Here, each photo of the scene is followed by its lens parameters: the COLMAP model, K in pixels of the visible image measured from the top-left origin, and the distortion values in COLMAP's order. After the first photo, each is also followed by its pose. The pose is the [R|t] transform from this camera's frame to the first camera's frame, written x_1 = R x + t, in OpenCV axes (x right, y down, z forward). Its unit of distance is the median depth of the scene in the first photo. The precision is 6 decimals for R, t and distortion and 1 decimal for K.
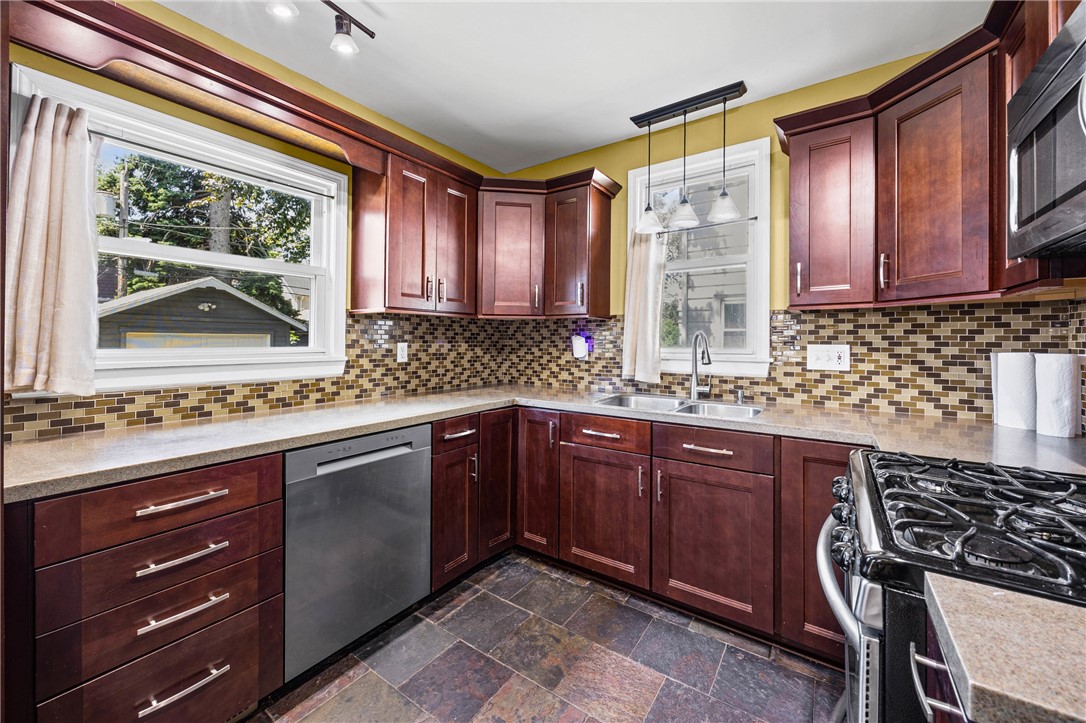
lens RADIAL K [[419.9, 0, 539.7], [0, 419.9, 335.7], [0, 0, 1]] dist [-0.004673, -0.000040]
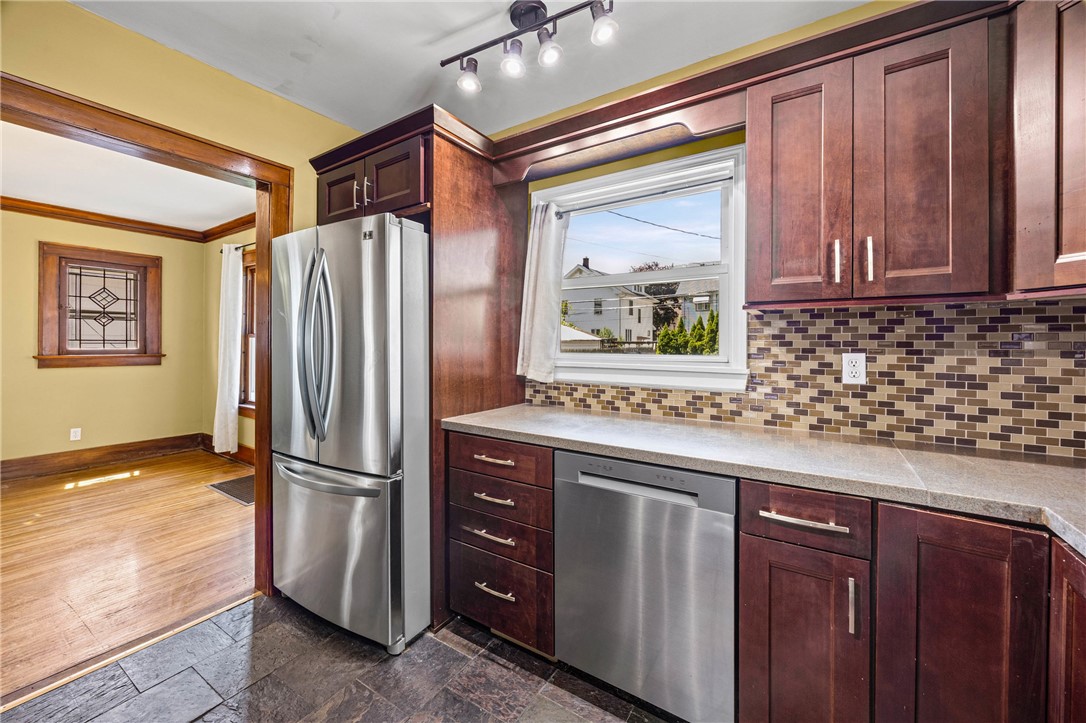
lens RADIAL K [[419.9, 0, 548.9], [0, 419.9, 342.6], [0, 0, 1]] dist [-0.002470, -0.000003]
pose [[0.045539, -0.003020, -0.998958, 0.320300], [0.009137, 0.999955, -0.002607, -0.001756], [0.998921, -0.009009, 0.045564, 0.594055]]
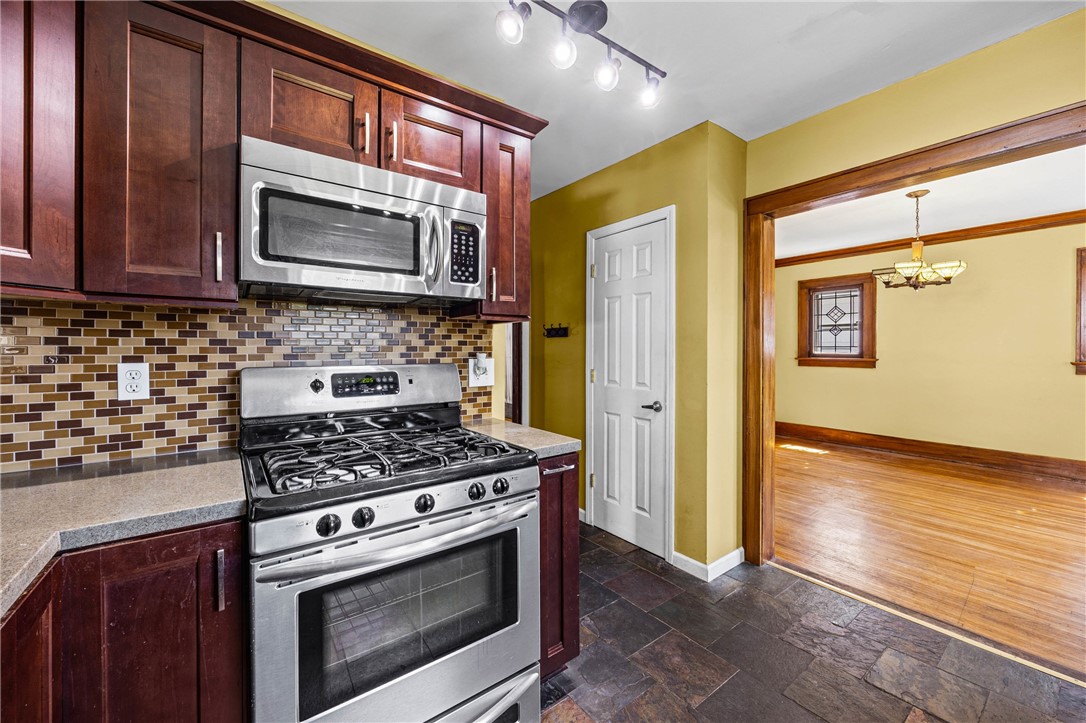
lens RADIAL K [[412.0, 0, 551.1], [0, 412.0, 350.4], [0, 0, 1]] dist [-0.001392, 0.000219]
pose [[-0.946267, -0.003086, 0.323373, 0.008624], [-0.004883, 0.999977, -0.004746, 0.001093], [-0.323351, -0.006070, -0.946260, 0.845372]]
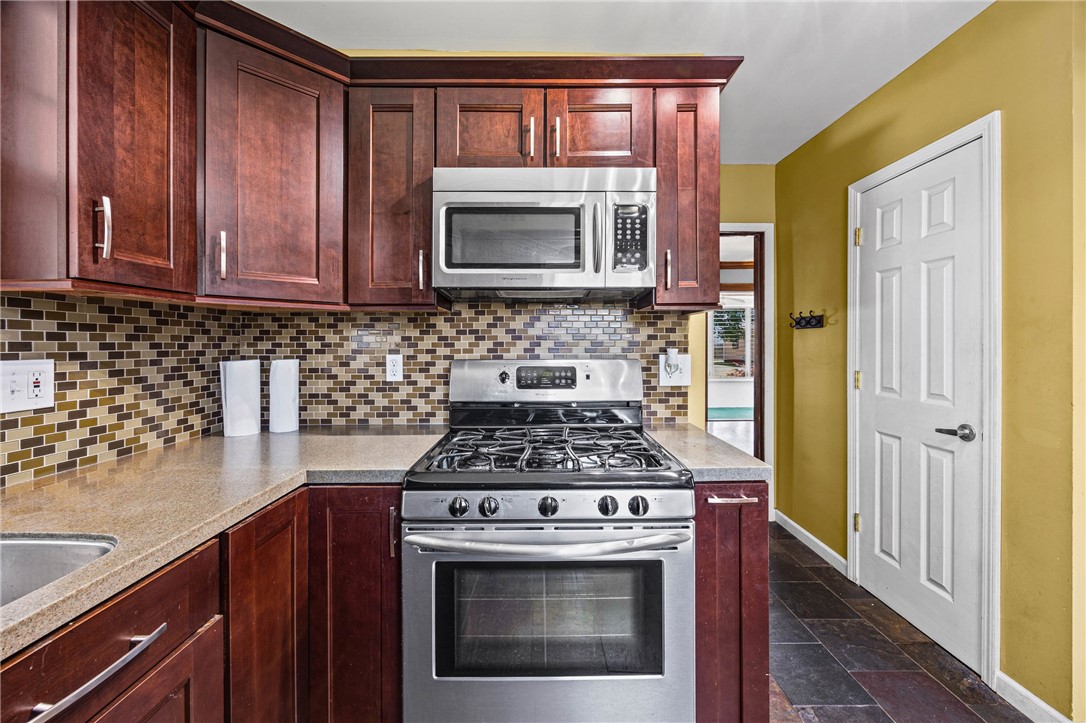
lens RADIAL K [[419.9, 0, 548.9], [0, 419.9, 342.6], [0, 0, 1]] dist [-0.002470, -0.000003]
pose [[-0.578868, 0.000755, 0.815421, -0.076221], [-0.007003, 0.999958, -0.005897, -0.001010], [-0.815391, -0.009124, -0.578838, 0.711232]]
